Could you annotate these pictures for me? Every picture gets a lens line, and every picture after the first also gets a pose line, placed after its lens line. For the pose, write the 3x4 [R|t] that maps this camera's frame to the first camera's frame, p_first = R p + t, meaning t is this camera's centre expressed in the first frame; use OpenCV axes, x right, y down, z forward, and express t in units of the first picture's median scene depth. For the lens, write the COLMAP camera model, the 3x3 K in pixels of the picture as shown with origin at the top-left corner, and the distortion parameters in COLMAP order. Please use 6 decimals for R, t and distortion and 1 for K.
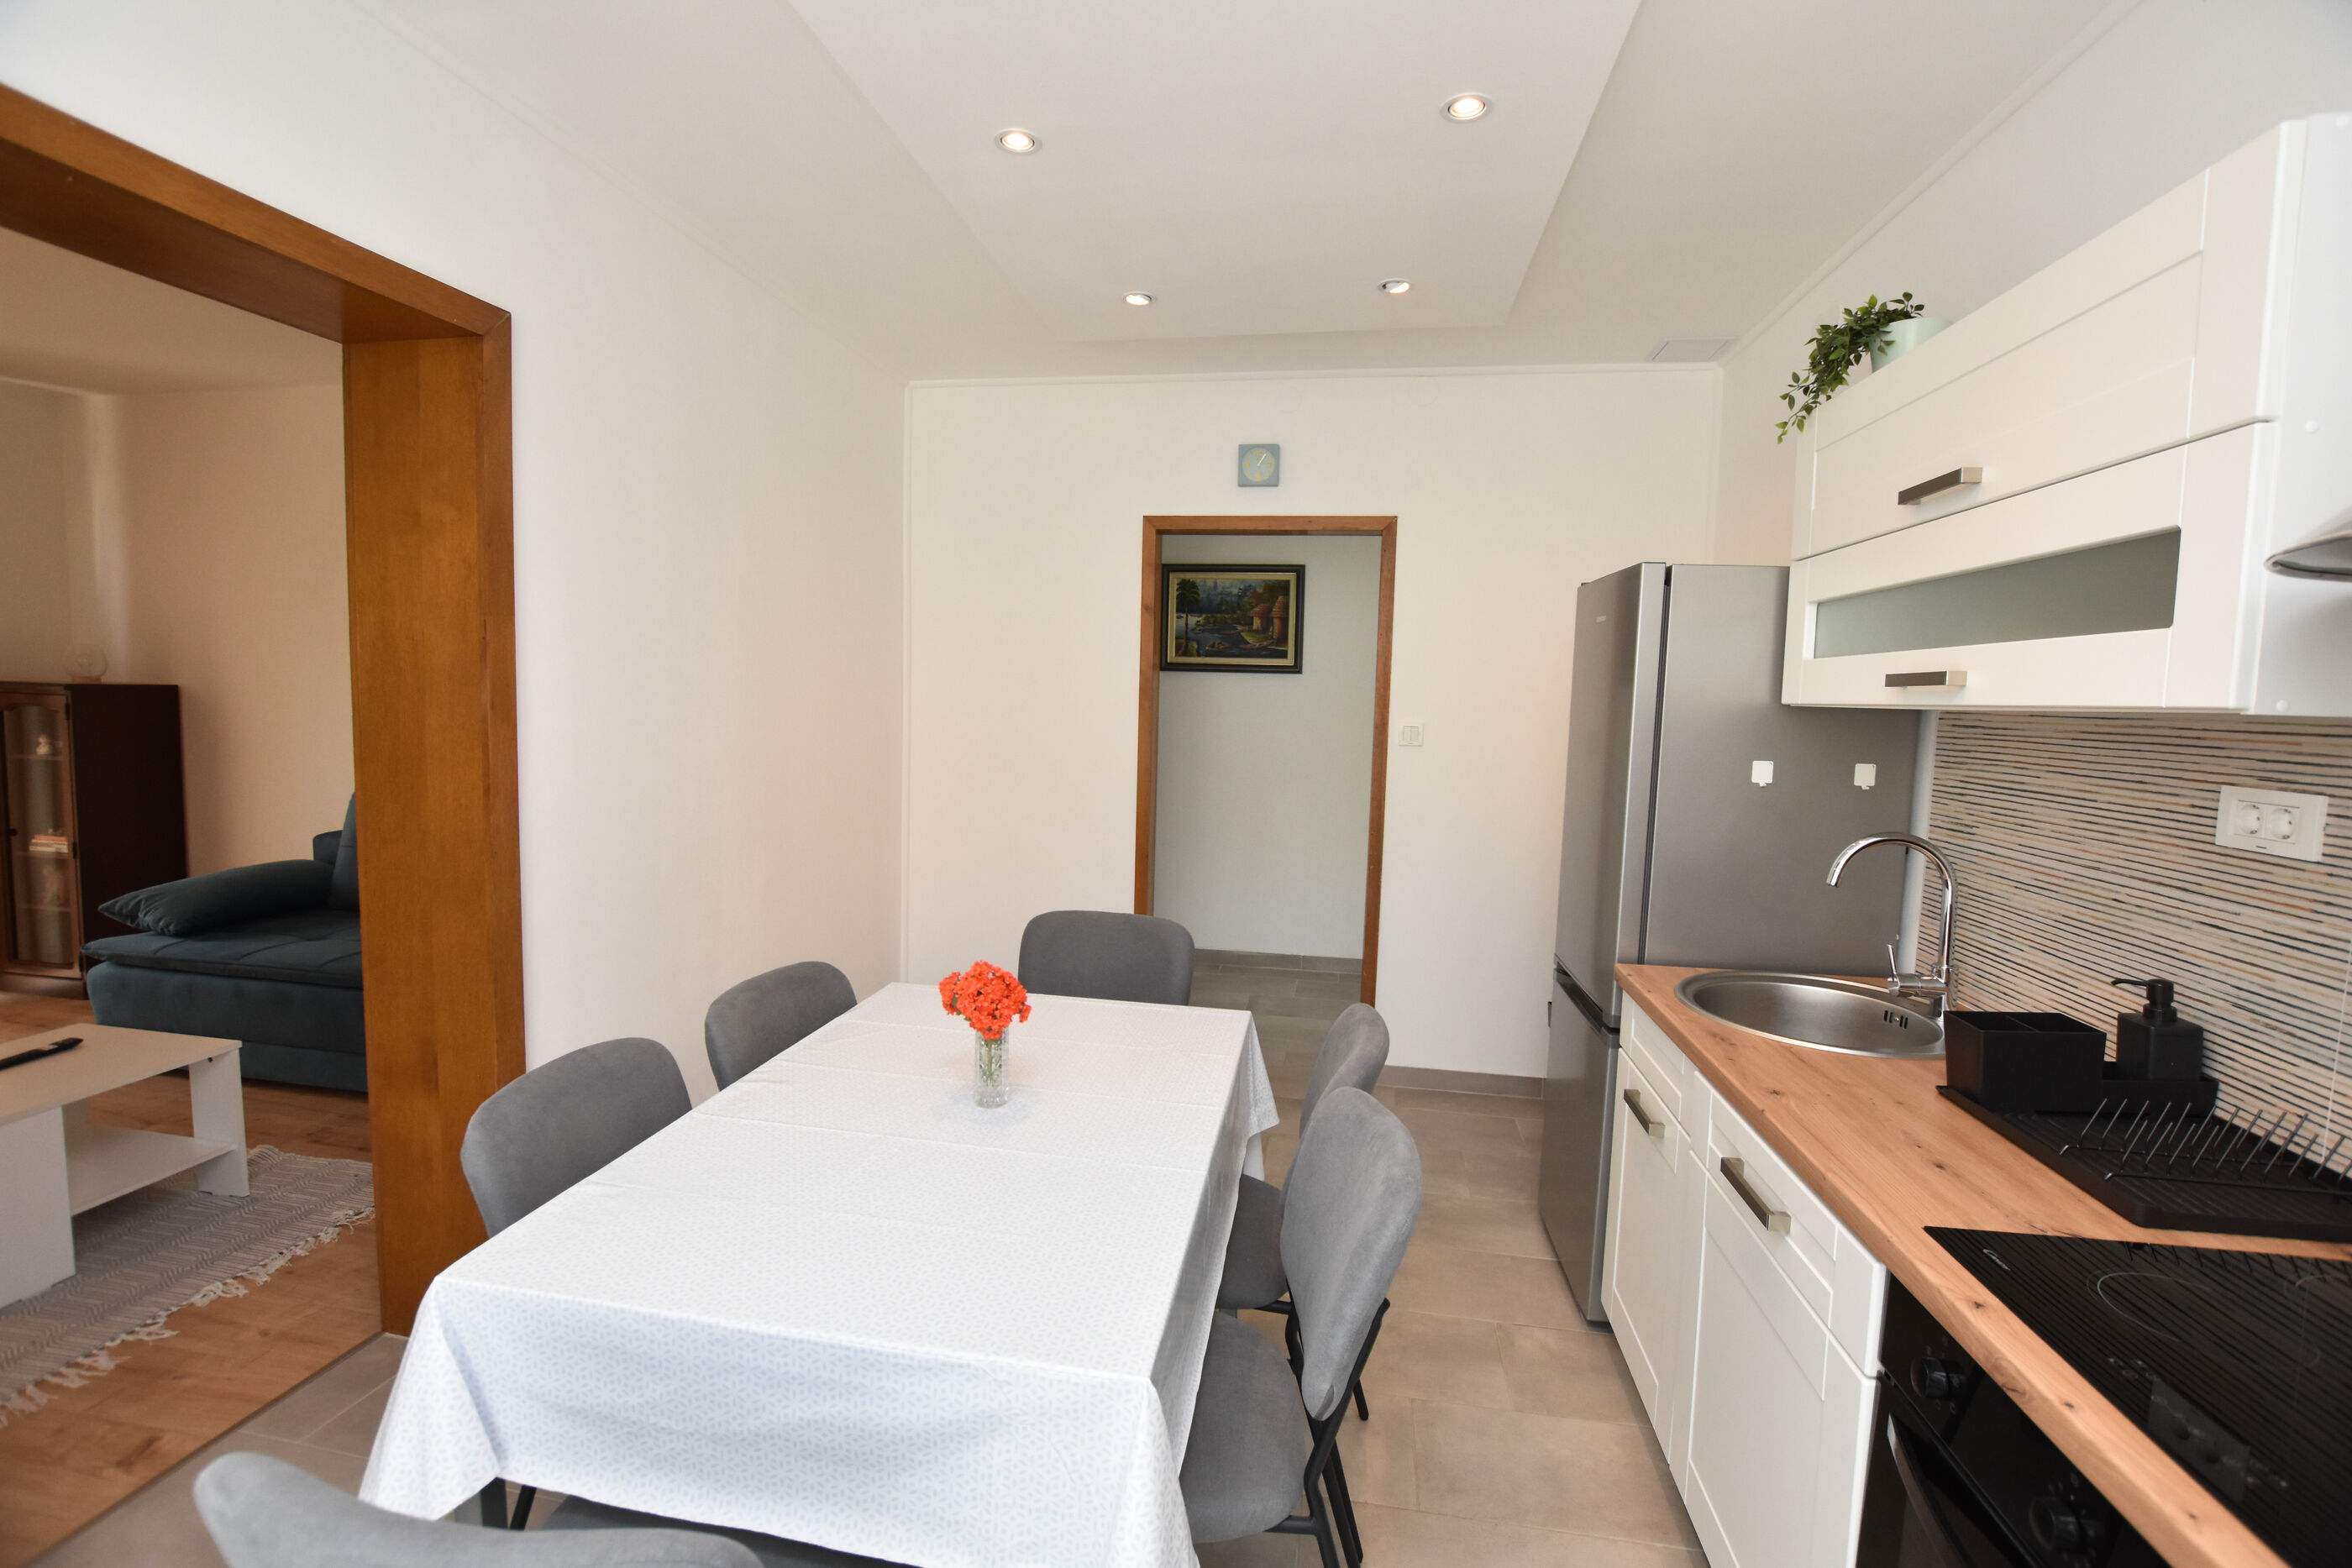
lens RADIAL K [[1033.6, 0, 1177.5], [0, 1033.6, 772.8], [0, 0, 1]] dist [-0.020448, 0.000789]
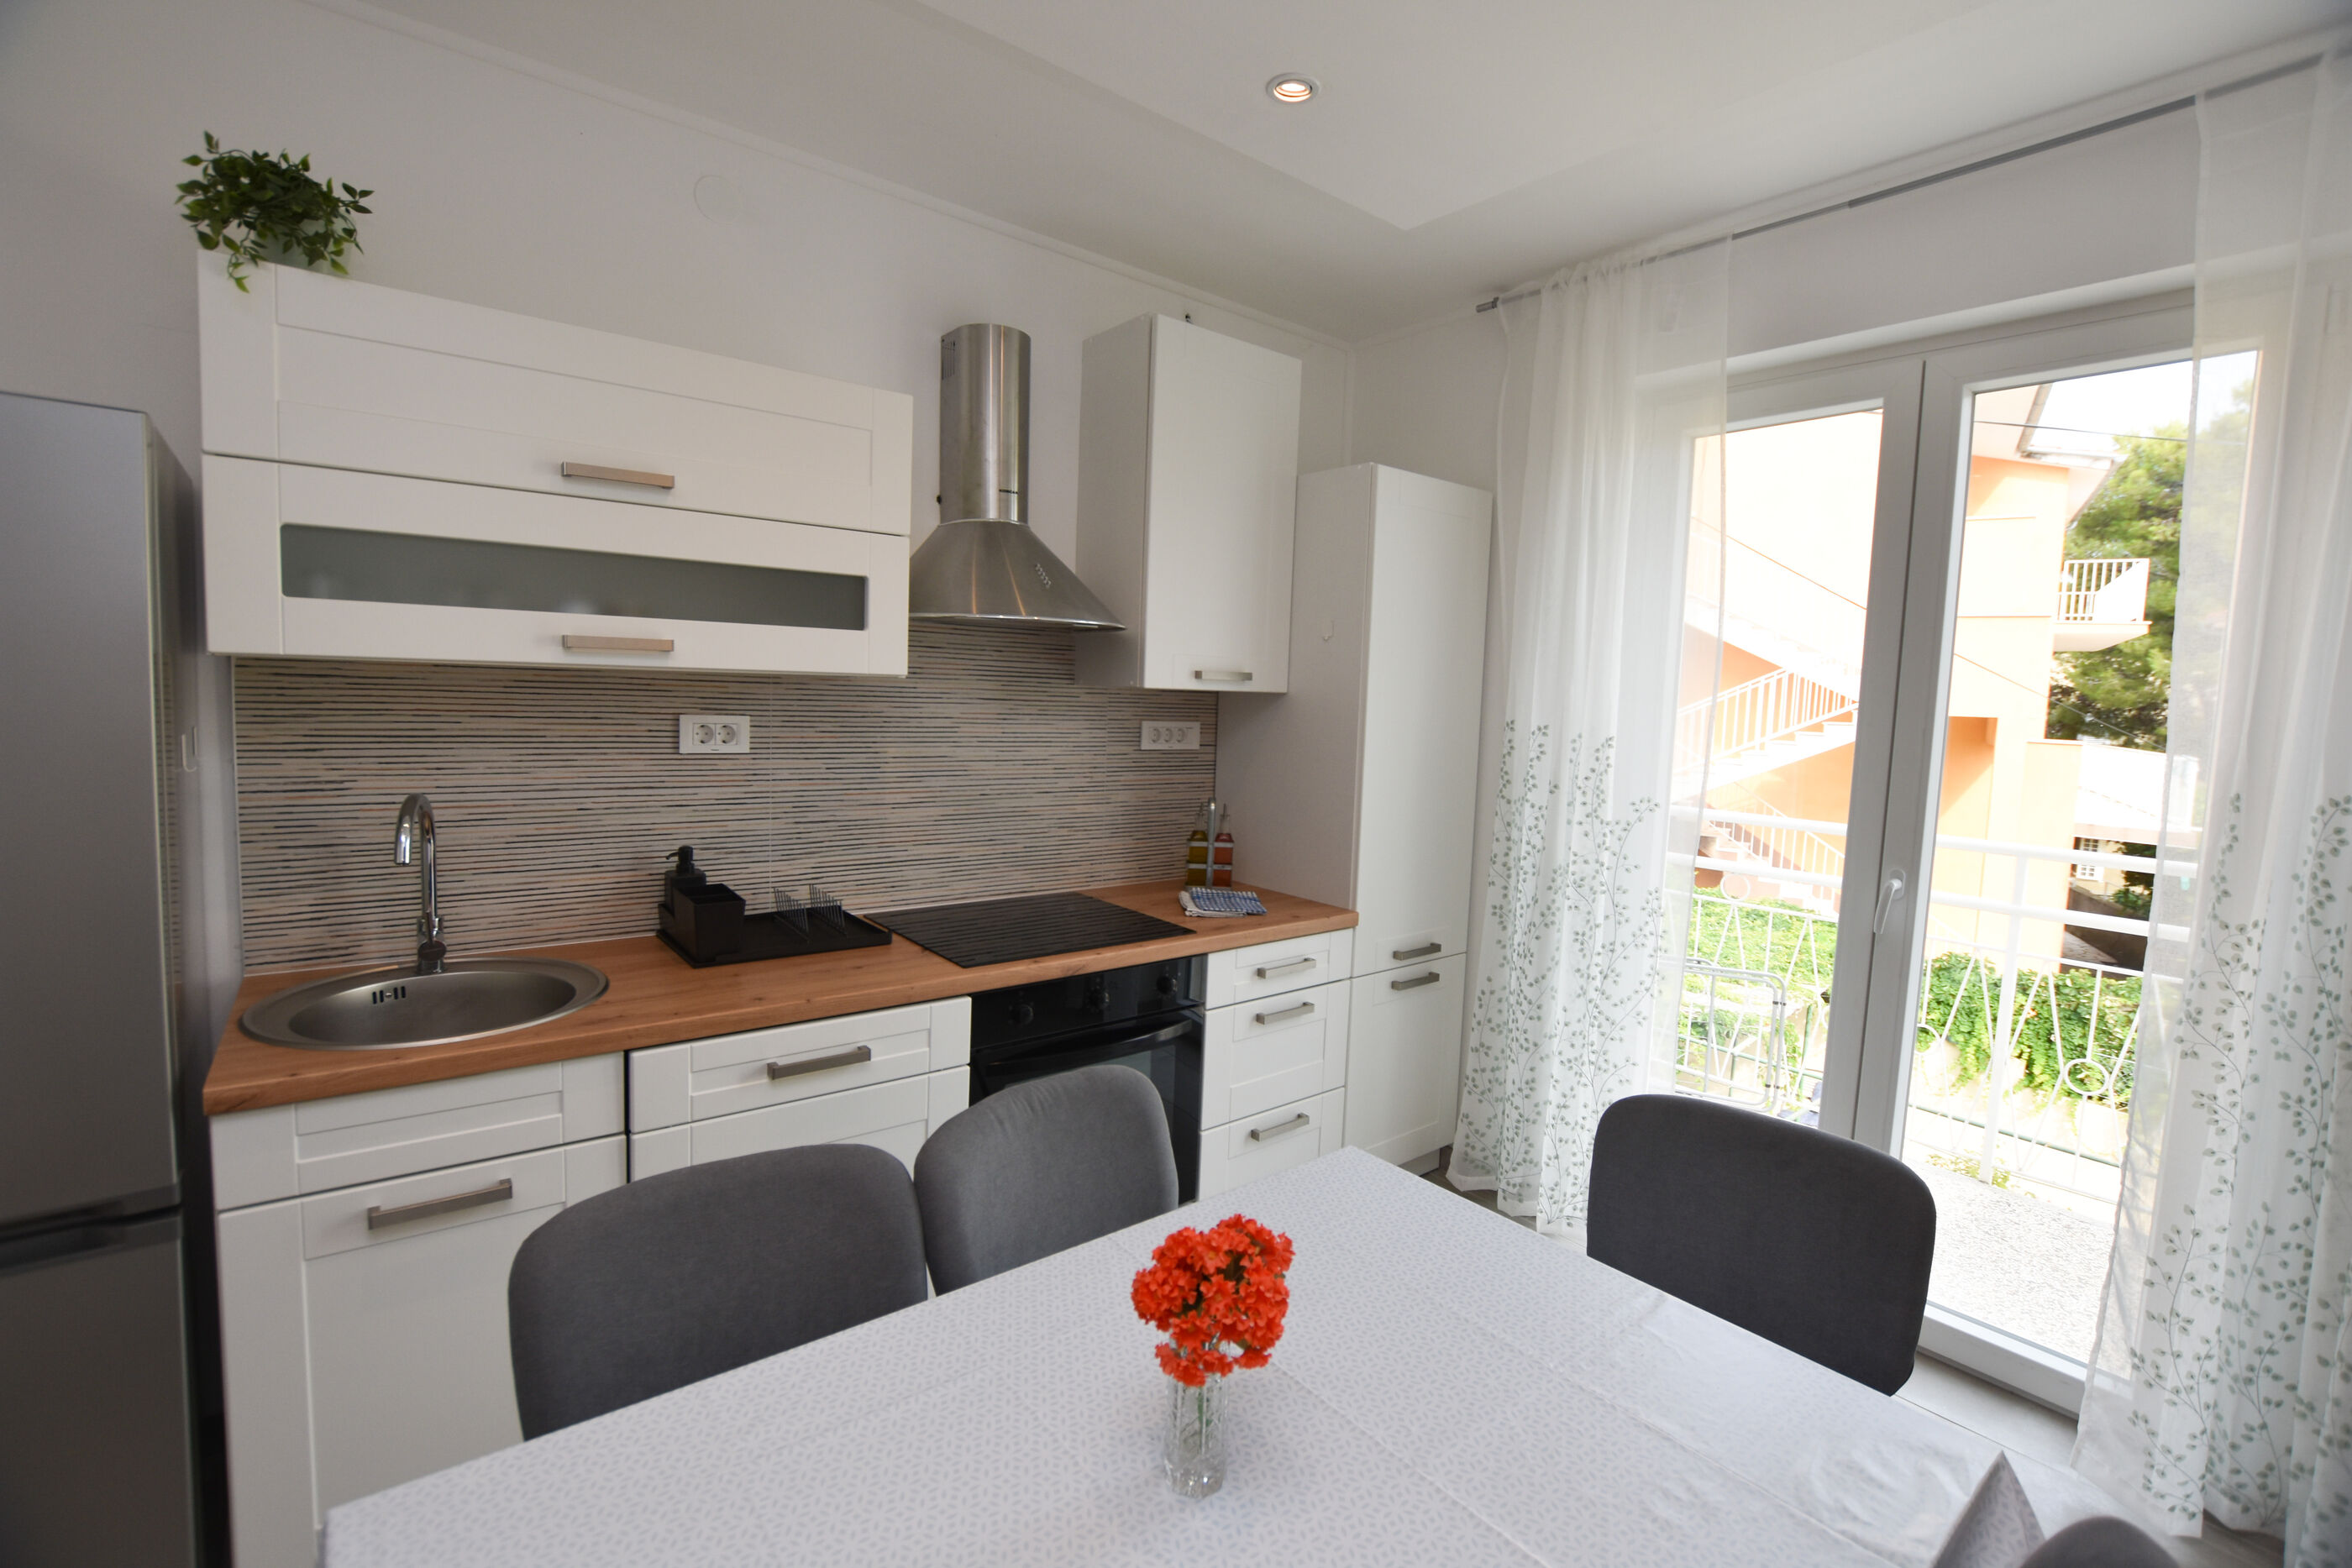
lens RADIAL K [[1044.3, 0, 1184.7], [0, 1044.3, 773.4], [0, 0, 1]] dist [-0.026642, 0.000332]
pose [[-0.747111, -0.106839, 0.656057, -0.532096], [-0.005616, 0.987977, 0.154497, -0.132161], [-0.664676, 0.111742, -0.738728, 1.476608]]
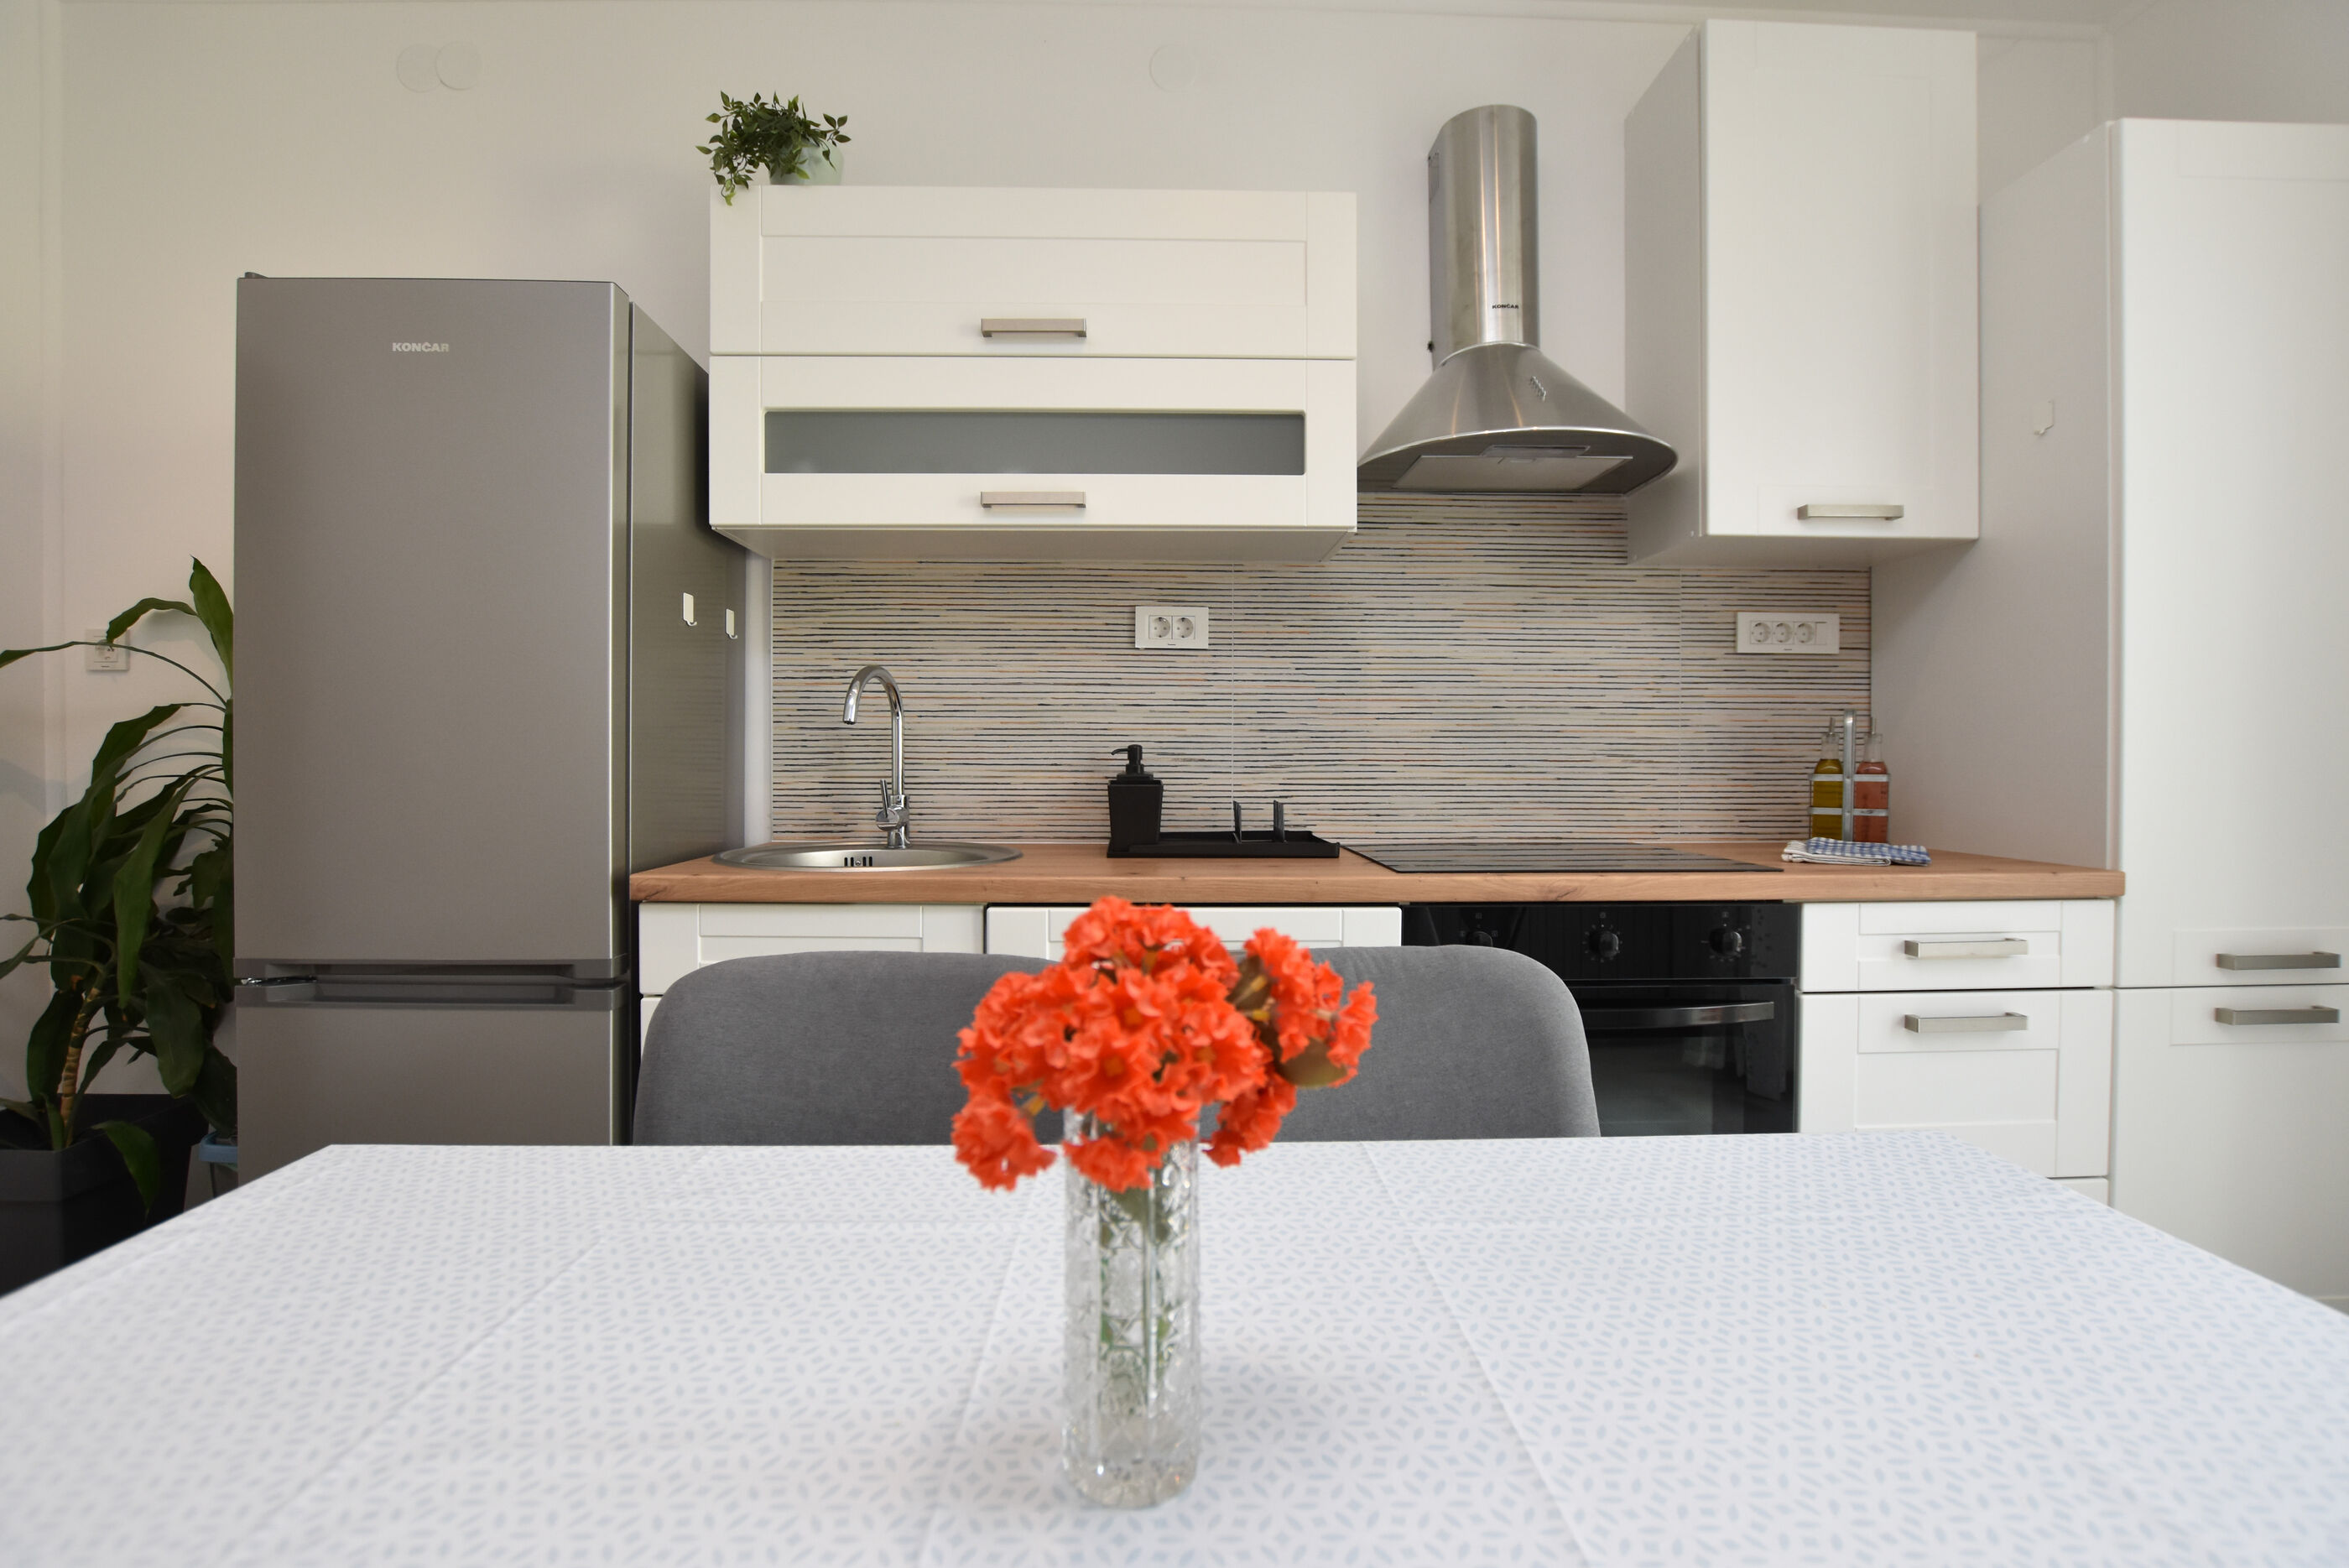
lens RADIAL K [[1089.6, 0, 1175.3], [0, 1089.6, 778.2], [0, 0, 1]] dist [-0.031159, 0.000828]
pose [[-0.194868, -0.042280, 0.979918, -0.461055], [0.069170, 0.995991, 0.056729, 0.152775], [-0.978387, 0.078836, -0.191162, 1.115082]]
